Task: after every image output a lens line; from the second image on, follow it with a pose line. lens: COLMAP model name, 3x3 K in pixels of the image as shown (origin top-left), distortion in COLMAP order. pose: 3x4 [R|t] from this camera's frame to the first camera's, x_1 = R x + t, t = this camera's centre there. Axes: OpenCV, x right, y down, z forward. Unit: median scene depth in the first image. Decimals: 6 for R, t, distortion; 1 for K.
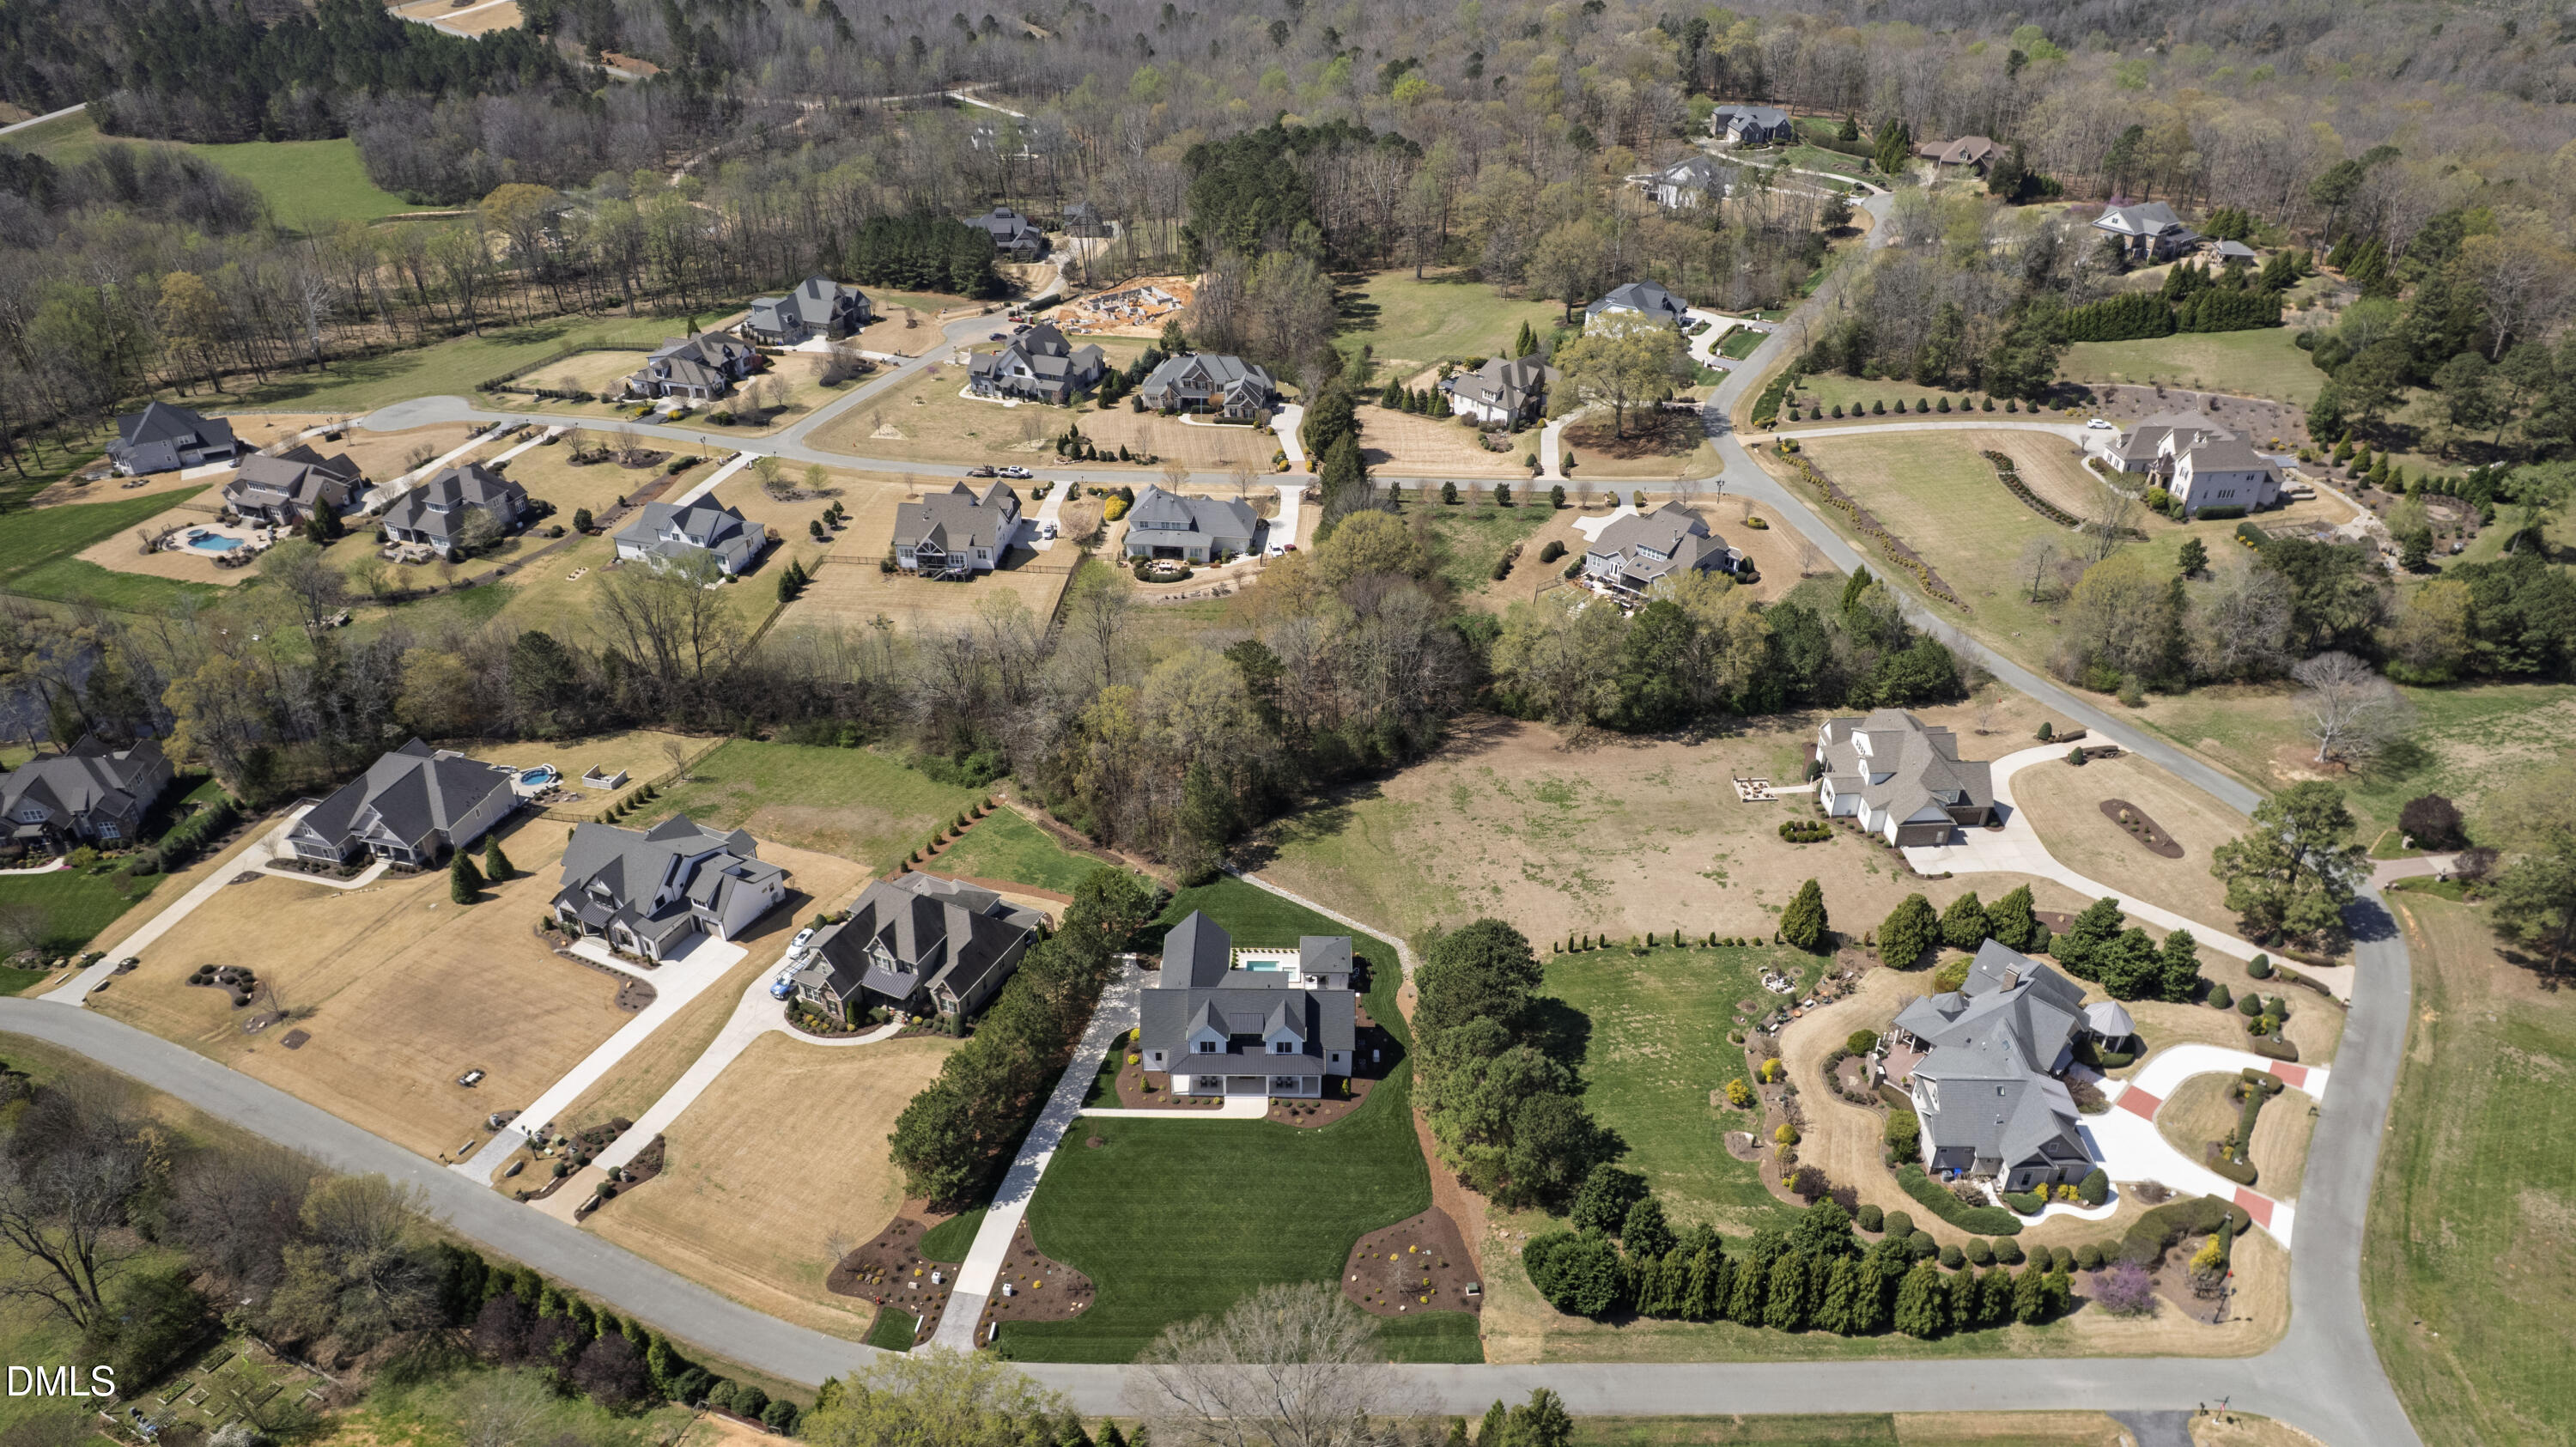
lens RADIAL K [[1642.2, 0, 1288.0], [0, 1642.2, 723.5], [0, 0, 1]] dist [-0.069213, 0.057546]
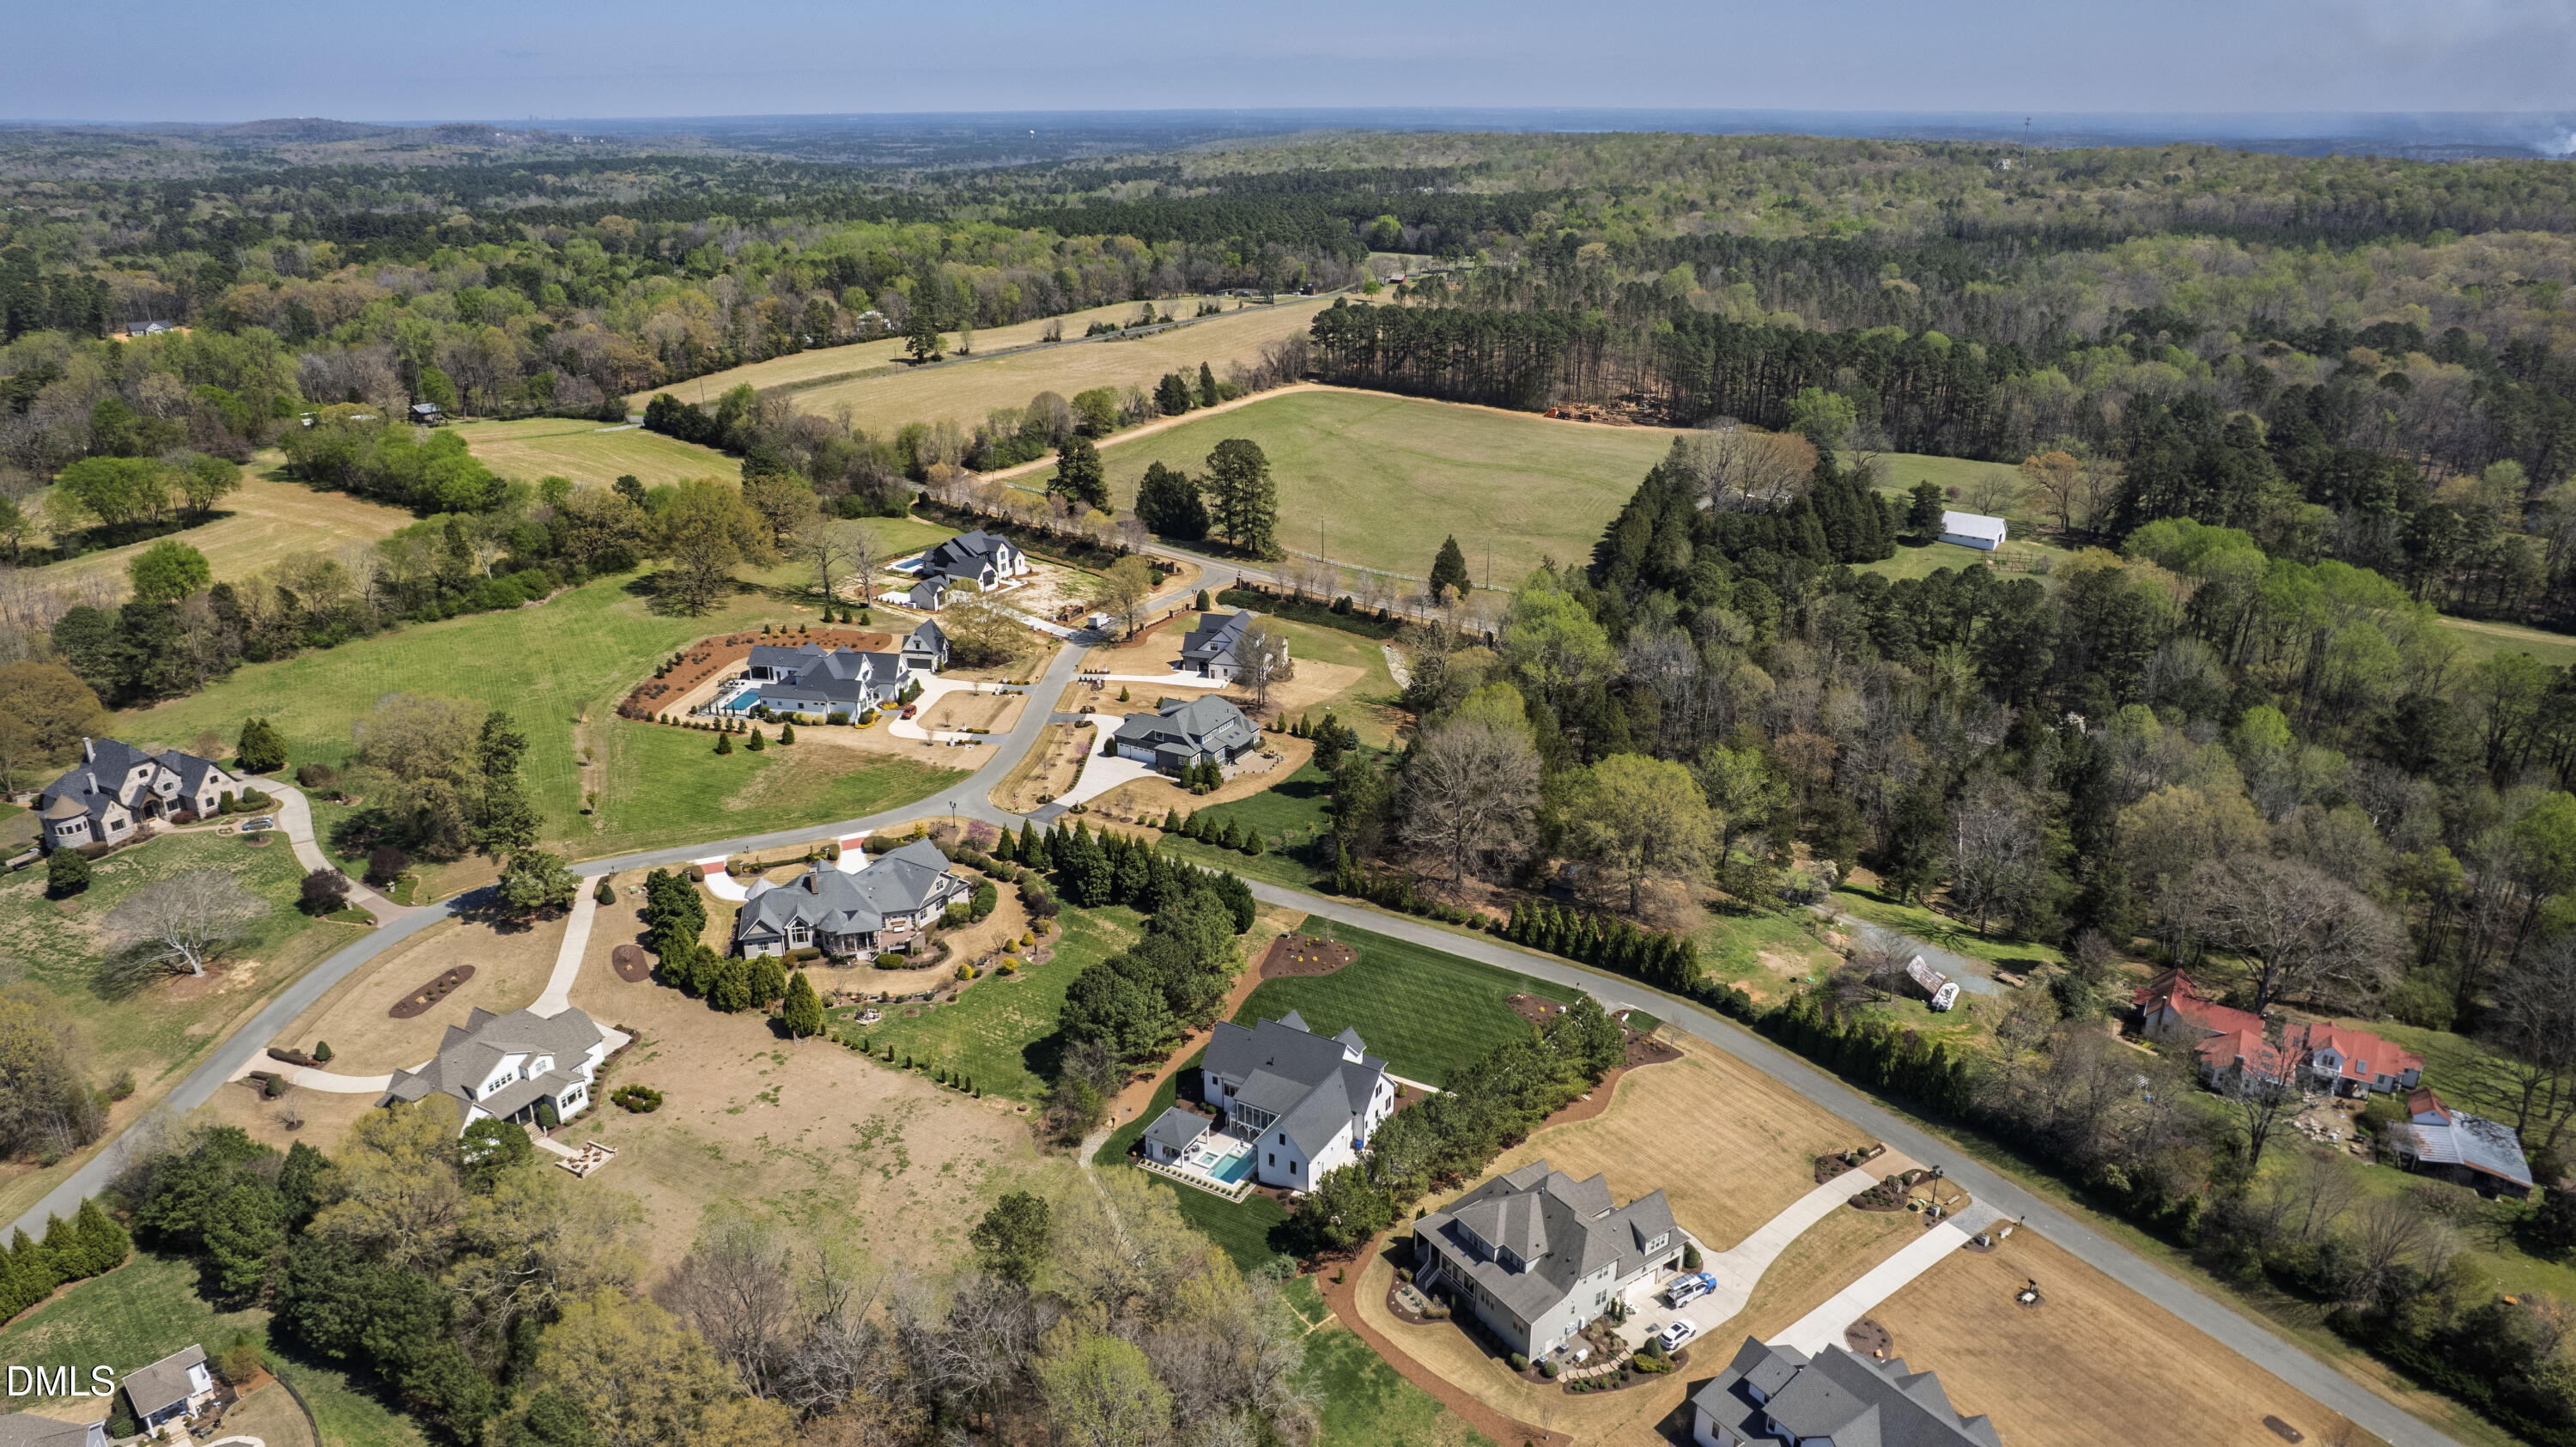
lens RADIAL K [[1642.2, 0, 1288.0], [0, 1642.2, 723.5], [0, 0, 1]] dist [-0.069213, 0.057546]
pose [[-0.867069, -0.174394, 0.466667, -0.500611], [0.266248, 0.629521, 0.729942, -0.794112], [-0.421075, 0.757159, -0.499406, 1.375126]]
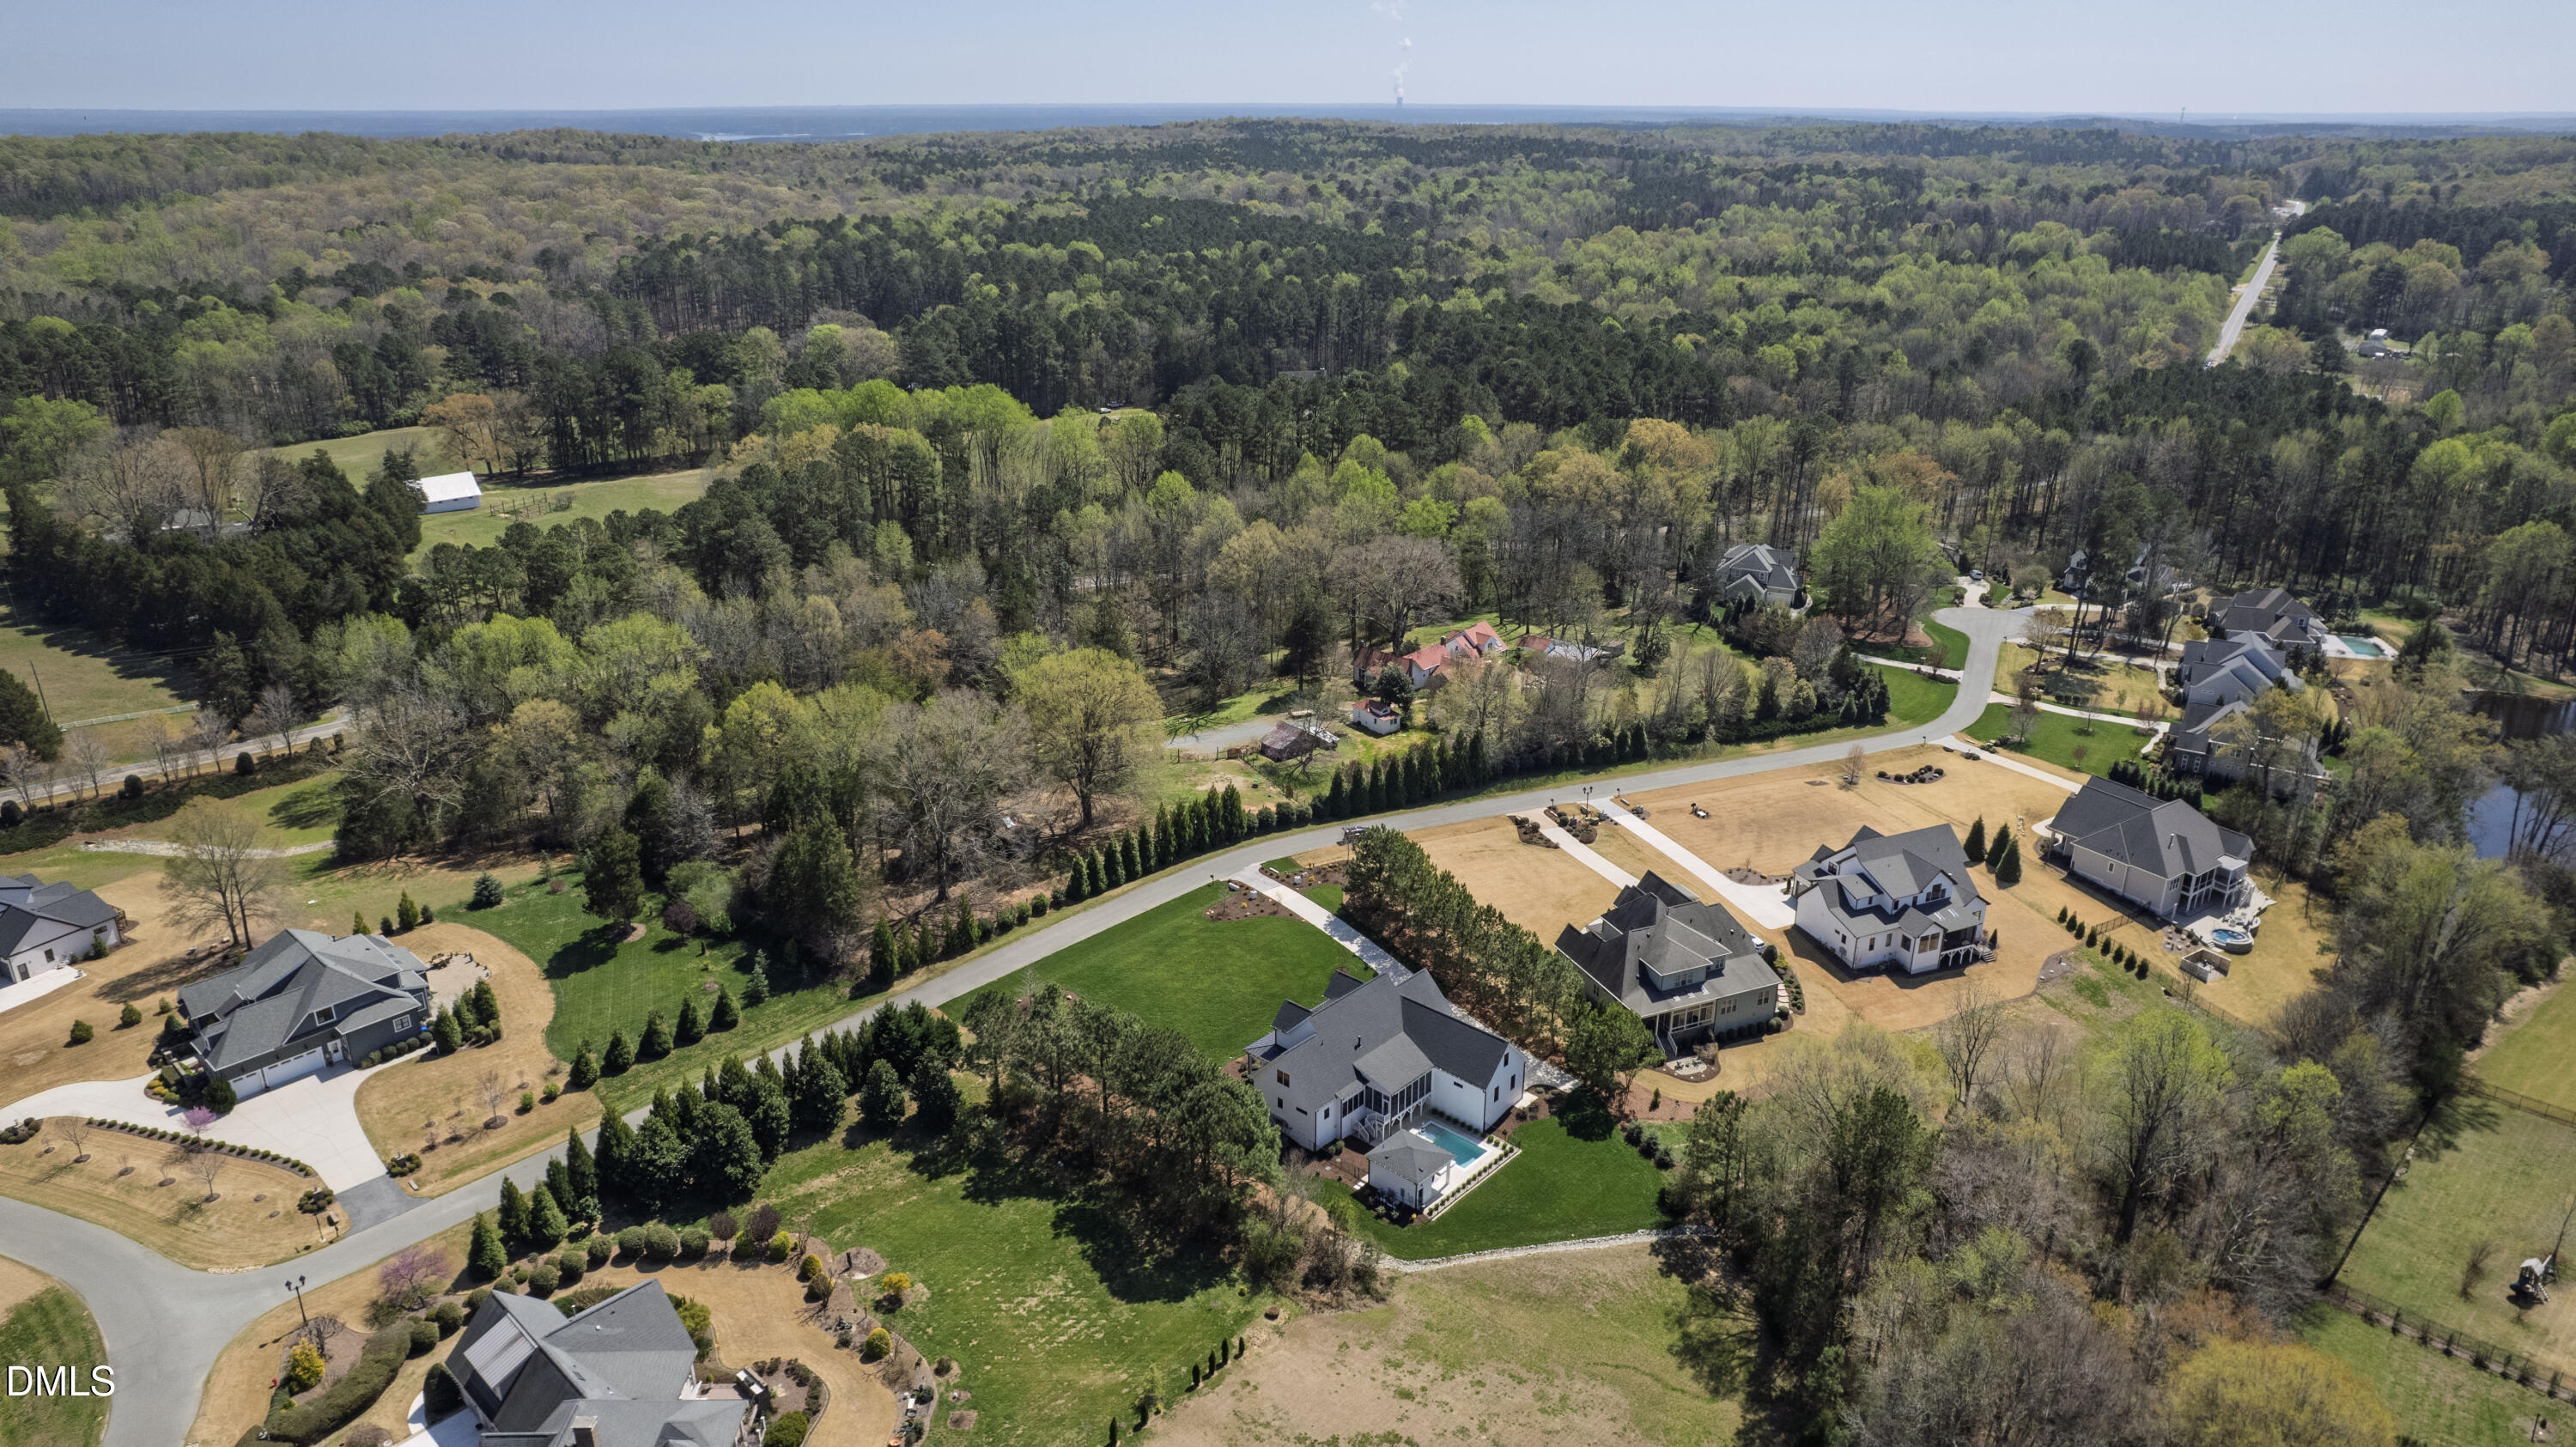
lens RADIAL K [[1642.2, 0, 1288.0], [0, 1642.2, 723.5], [0, 0, 1]] dist [-0.069213, 0.057546]
pose [[-0.663363, 0.269036, -0.698262, 0.609771], [-0.394667, 0.667005, 0.631935, -0.523506], [0.635757, 0.694783, -0.336286, 1.156709]]
